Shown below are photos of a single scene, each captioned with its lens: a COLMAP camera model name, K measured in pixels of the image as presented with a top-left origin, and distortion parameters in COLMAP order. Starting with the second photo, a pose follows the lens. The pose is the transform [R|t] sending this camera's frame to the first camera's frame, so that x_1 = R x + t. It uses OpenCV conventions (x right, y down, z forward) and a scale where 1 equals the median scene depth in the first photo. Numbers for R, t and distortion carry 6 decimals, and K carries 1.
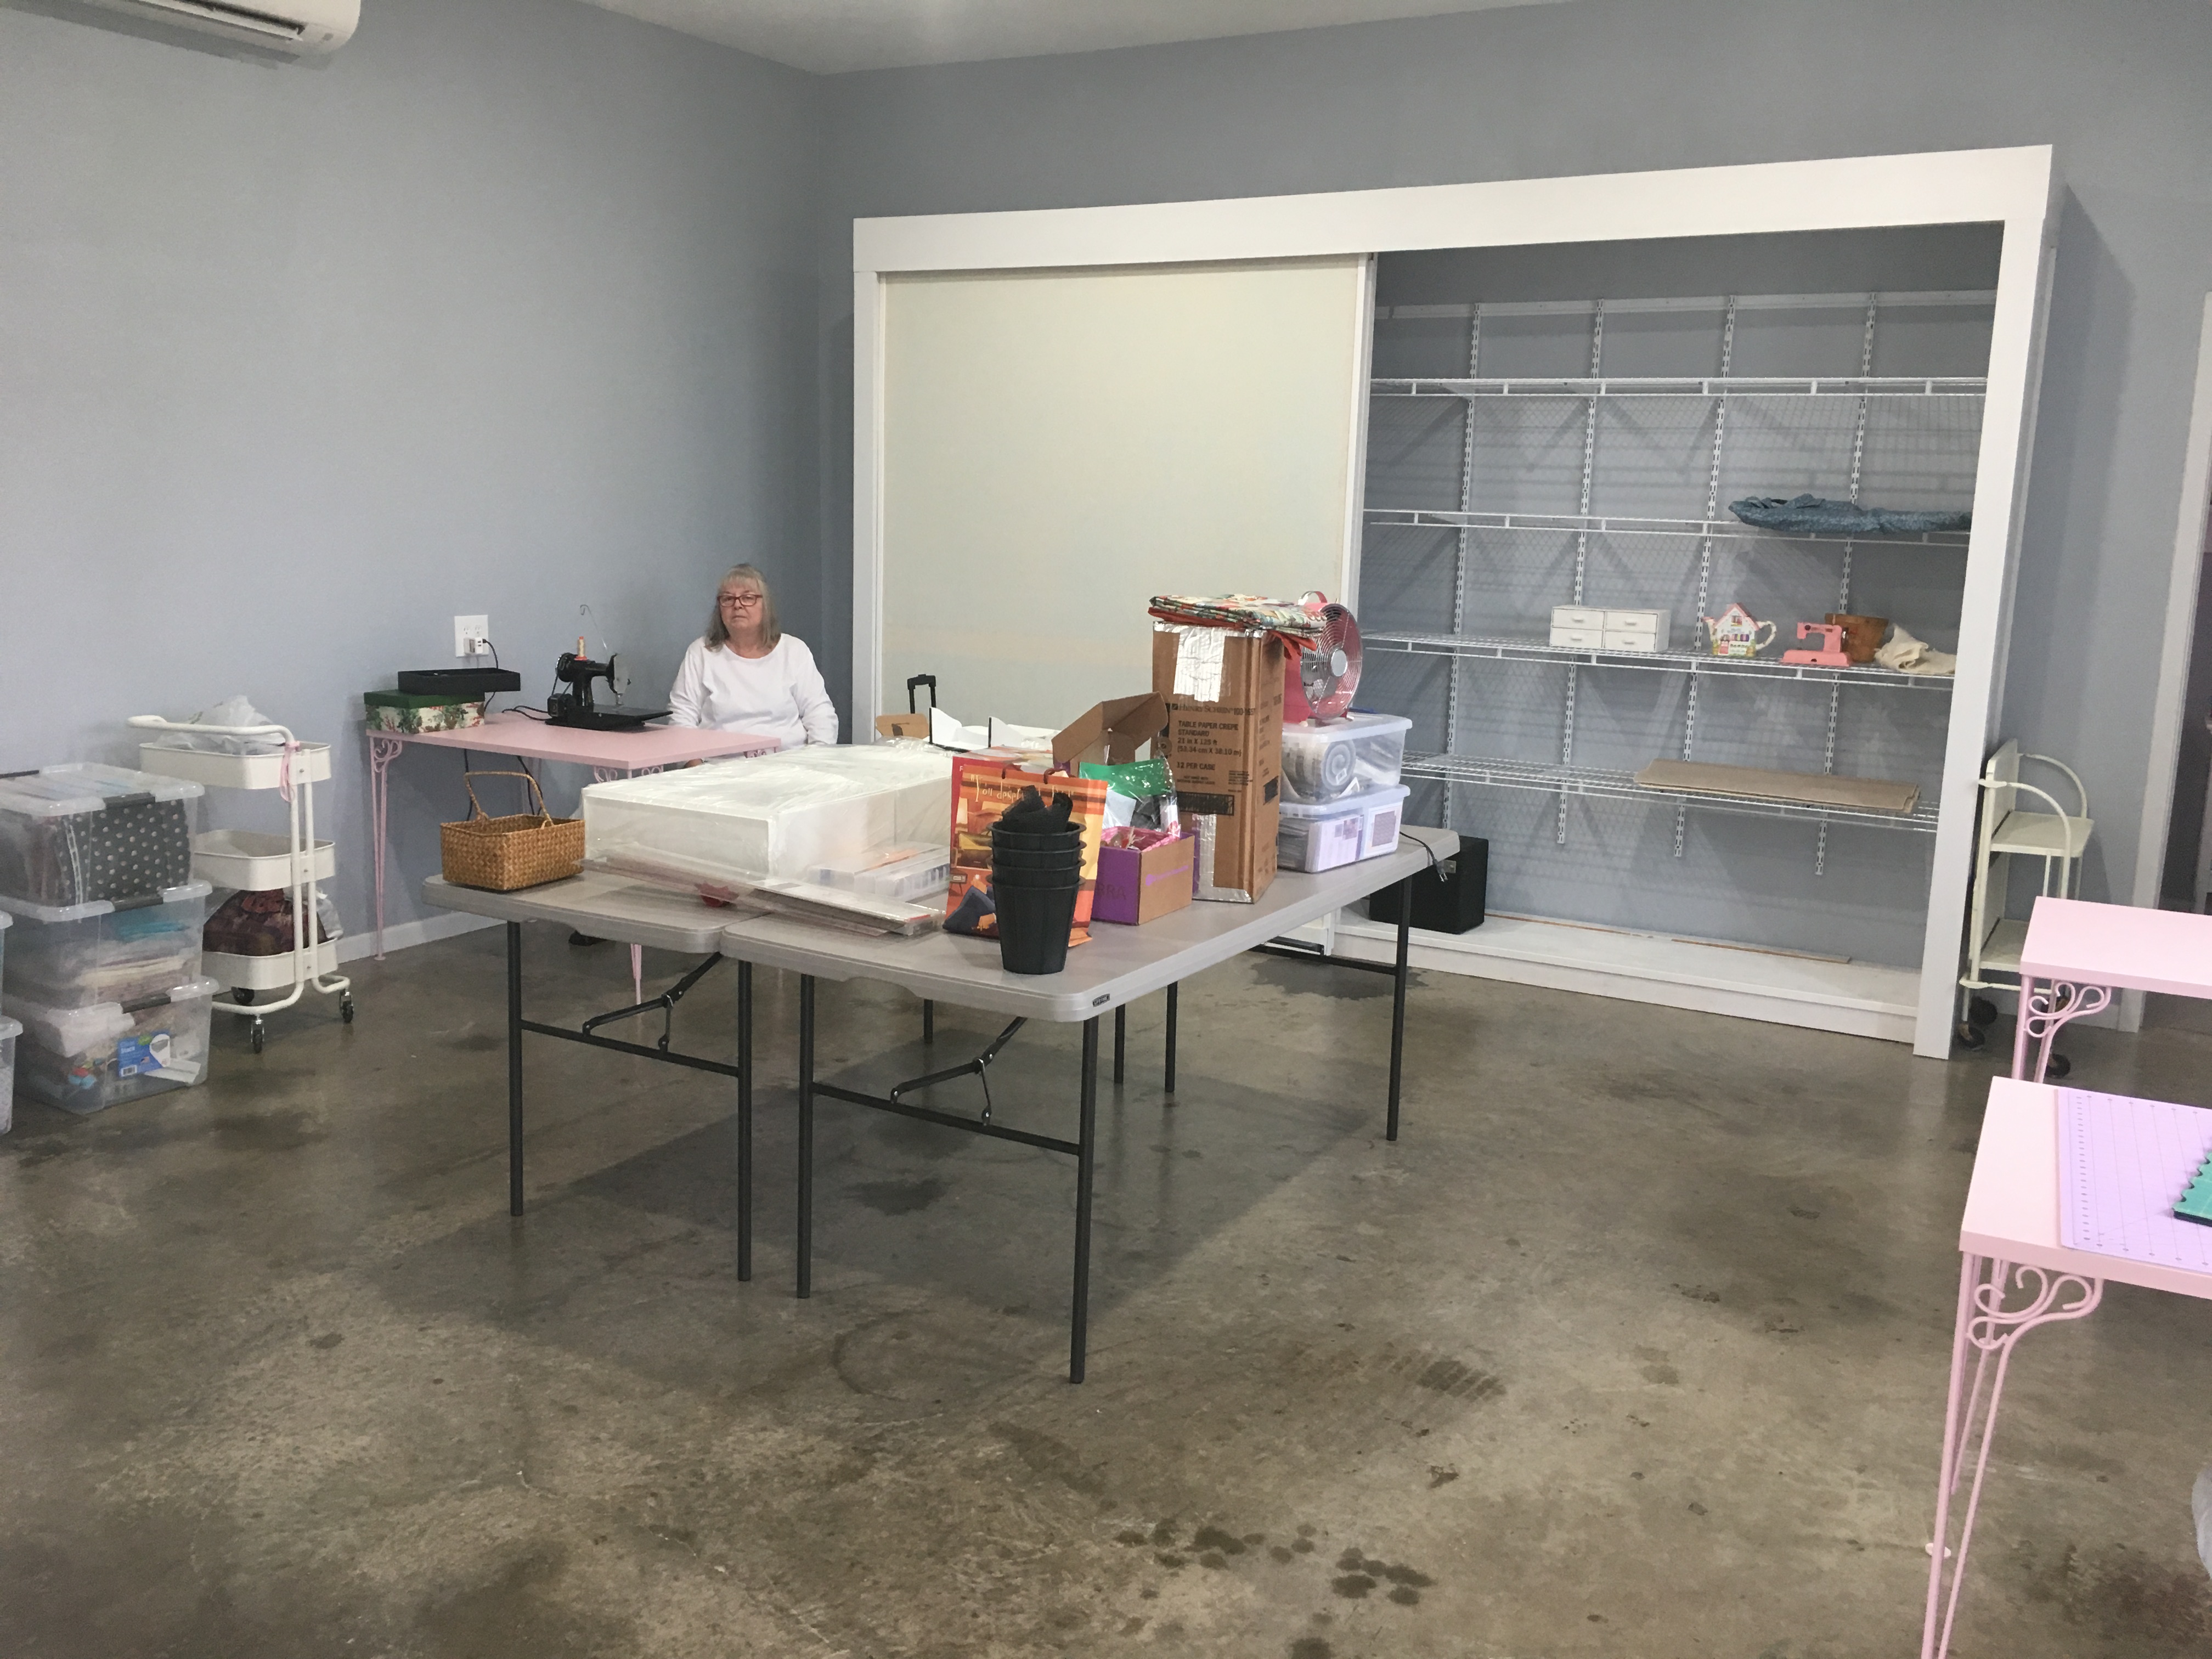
lens RADIAL K [[1894.5, 0, 1105.4], [0, 1894.5, 831.8], [0, 0, 1]] dist [0.069056, -0.084308]
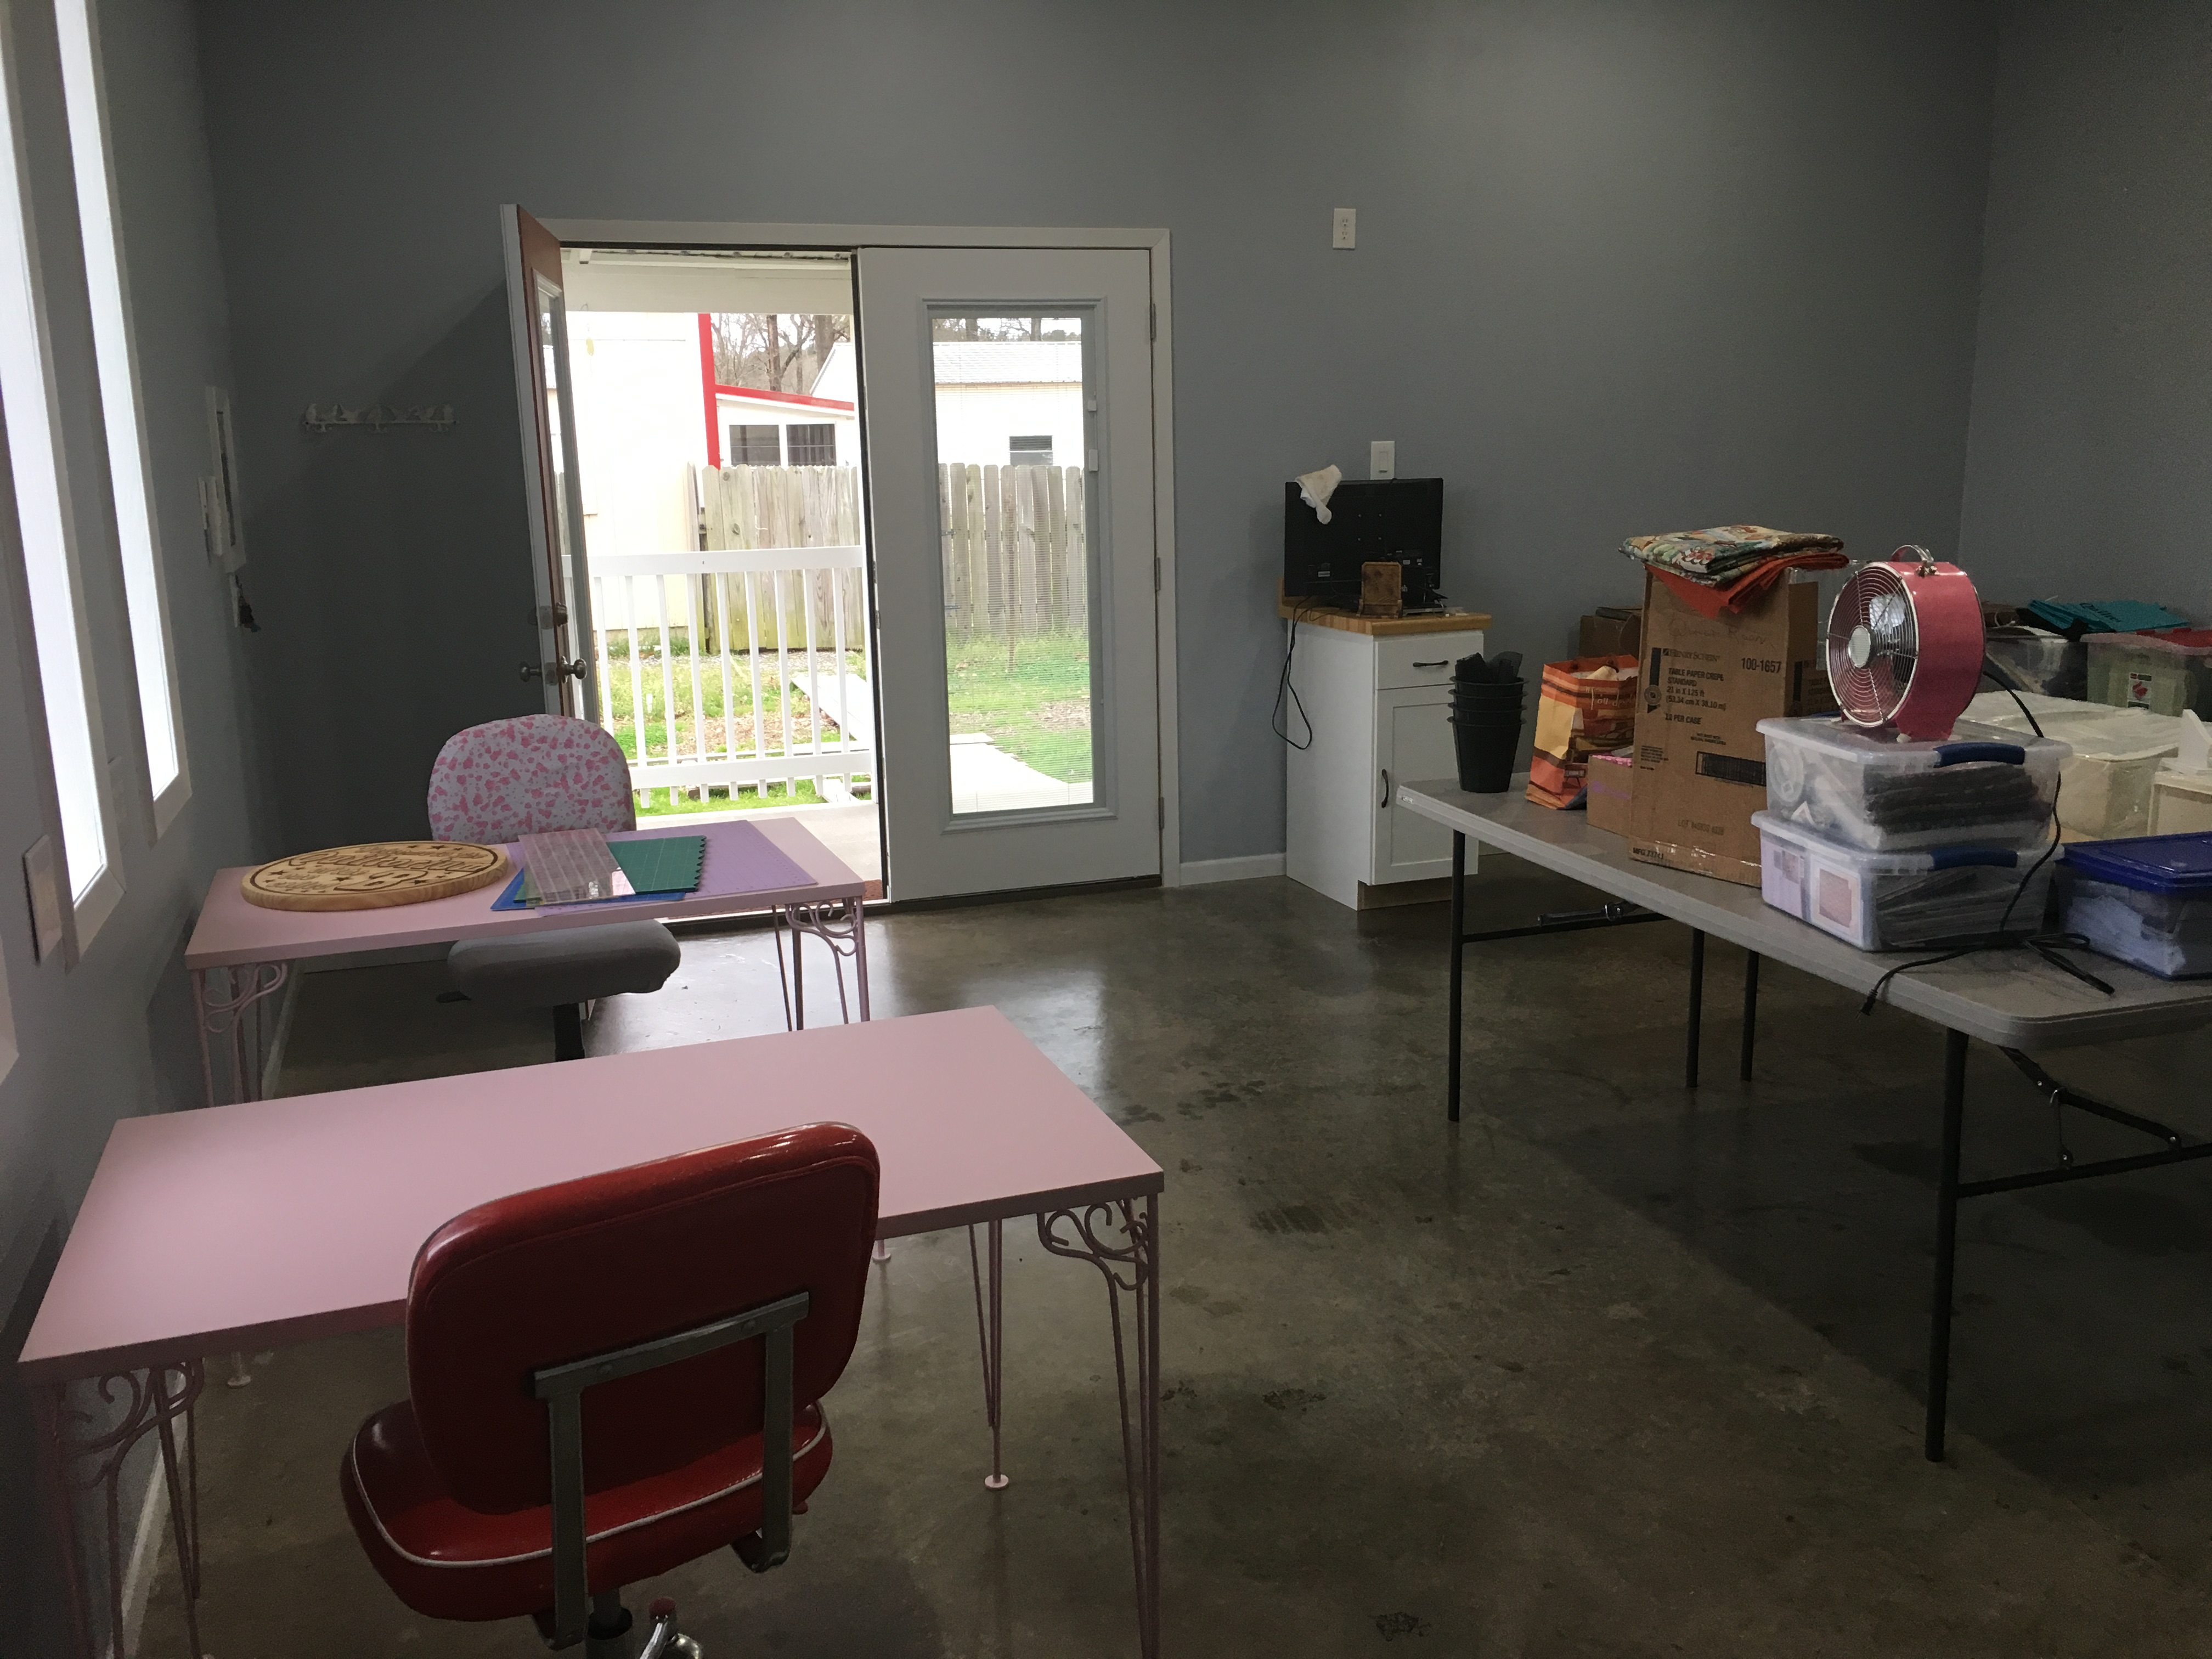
lens RADIAL K [[1894.5, 0, 1105.1], [0, 1894.5, 829.4], [0, 0, 1]] dist [0.069056, -0.084308]
pose [[-0.674085, 0.136839, -0.725868, 1.144105], [-0.135064, 0.943289, 0.303255, -0.275997], [0.726201, 0.302458, -0.617375, 1.706644]]
